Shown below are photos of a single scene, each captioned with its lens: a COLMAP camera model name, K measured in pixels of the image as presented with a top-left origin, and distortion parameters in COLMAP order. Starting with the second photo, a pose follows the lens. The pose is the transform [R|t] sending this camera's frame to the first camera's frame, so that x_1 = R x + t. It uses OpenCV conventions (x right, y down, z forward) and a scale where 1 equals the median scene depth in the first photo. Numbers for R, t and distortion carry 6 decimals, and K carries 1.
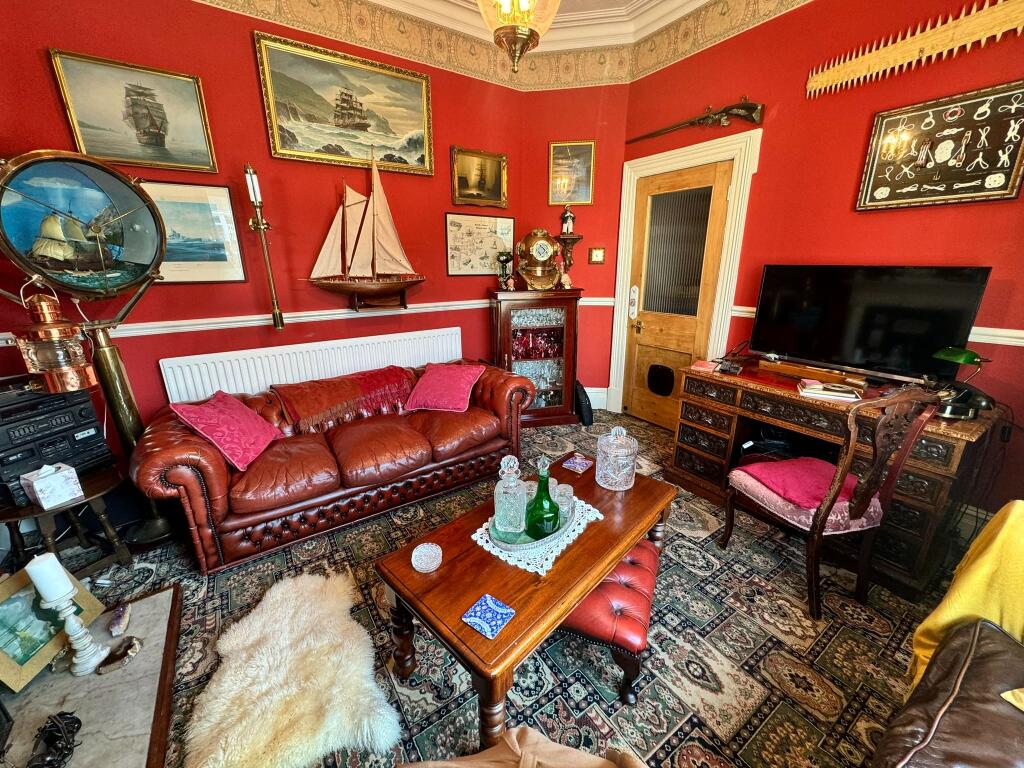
lens RADIAL K [[408.5, 0, 512.0], [0, 408.5, 384.0], [0, 0, 1]] dist [-0.000040, -0.000304]
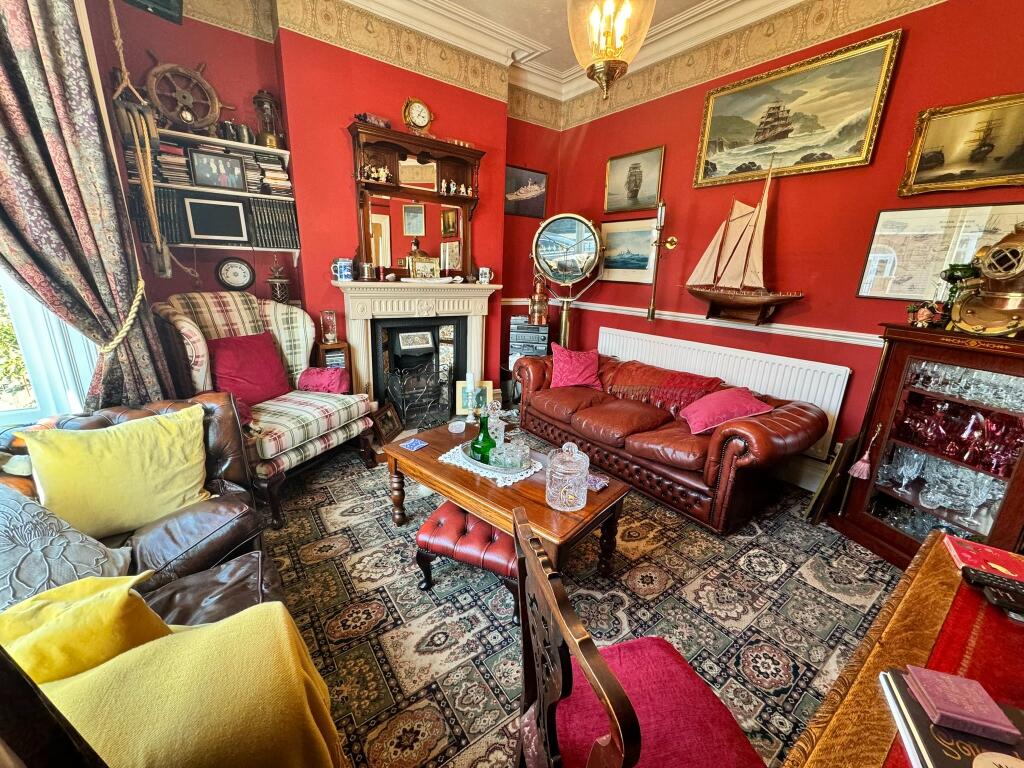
lens RADIAL K [[409.5, 0, 517.1], [0, 409.5, 379.5], [0, 0, 1]] dist [0.019864, -0.000425]
pose [[0.048918, 0.276746, -0.959697, 0.763551], [-0.319504, 0.914696, 0.247483, -0.157591], [0.946321, 0.294521, 0.133167, 0.486751]]
